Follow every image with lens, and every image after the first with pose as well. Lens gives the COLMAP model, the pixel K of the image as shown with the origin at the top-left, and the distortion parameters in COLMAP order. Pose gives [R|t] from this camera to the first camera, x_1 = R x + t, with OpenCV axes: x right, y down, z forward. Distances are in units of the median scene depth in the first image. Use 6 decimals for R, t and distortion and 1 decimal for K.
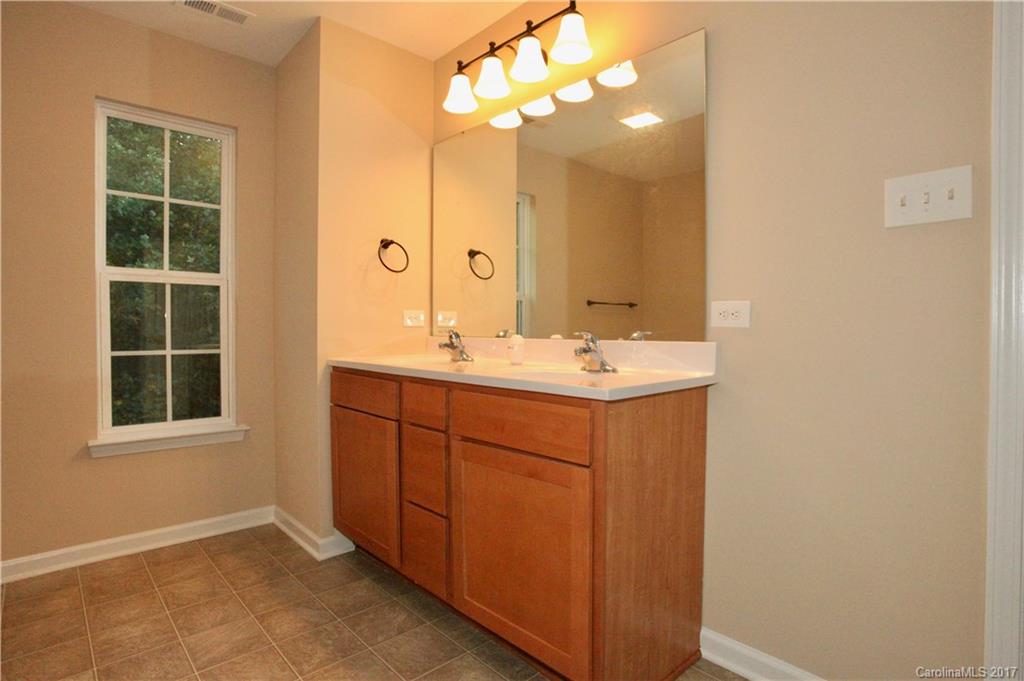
lens RADIAL K [[555.0, 0, 514.0], [0, 555.0, 310.0], [0, 0, 1]] dist [-0.079399, -0.001210]
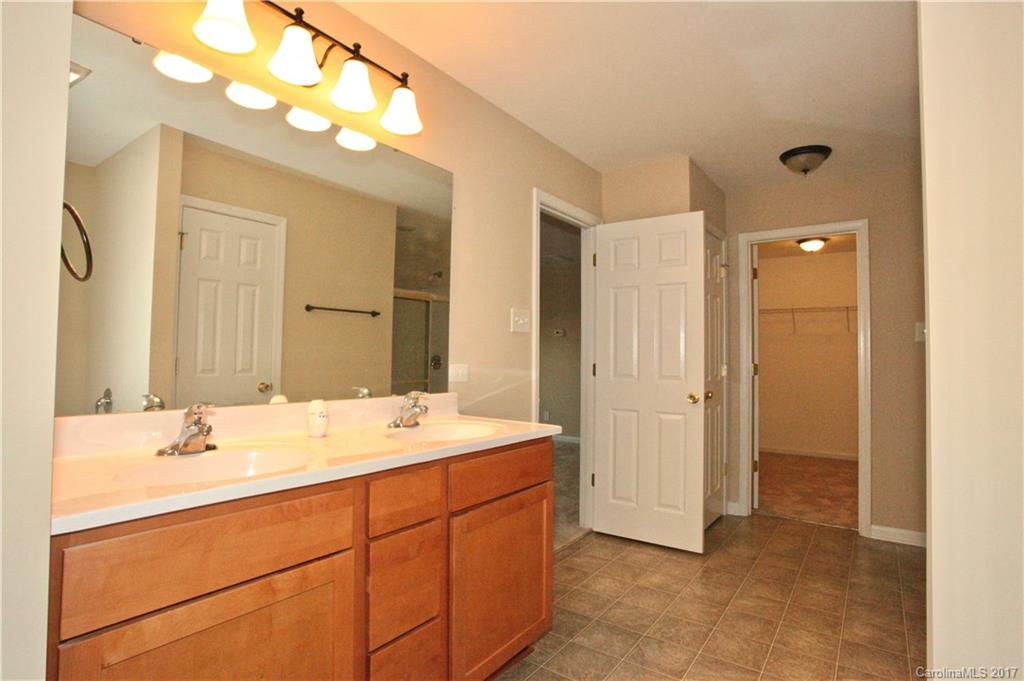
lens RADIAL K [[526.5, 0, 512.0], [0, 526.5, 340.5], [0, 0, 1]] dist [-0.088260, 0.039655]
pose [[-0.221822, 0.024566, 0.974778, -1.246433], [-0.037427, 0.998731, -0.033687, -0.047686], [-0.974369, -0.043956, -0.220621, 1.380753]]
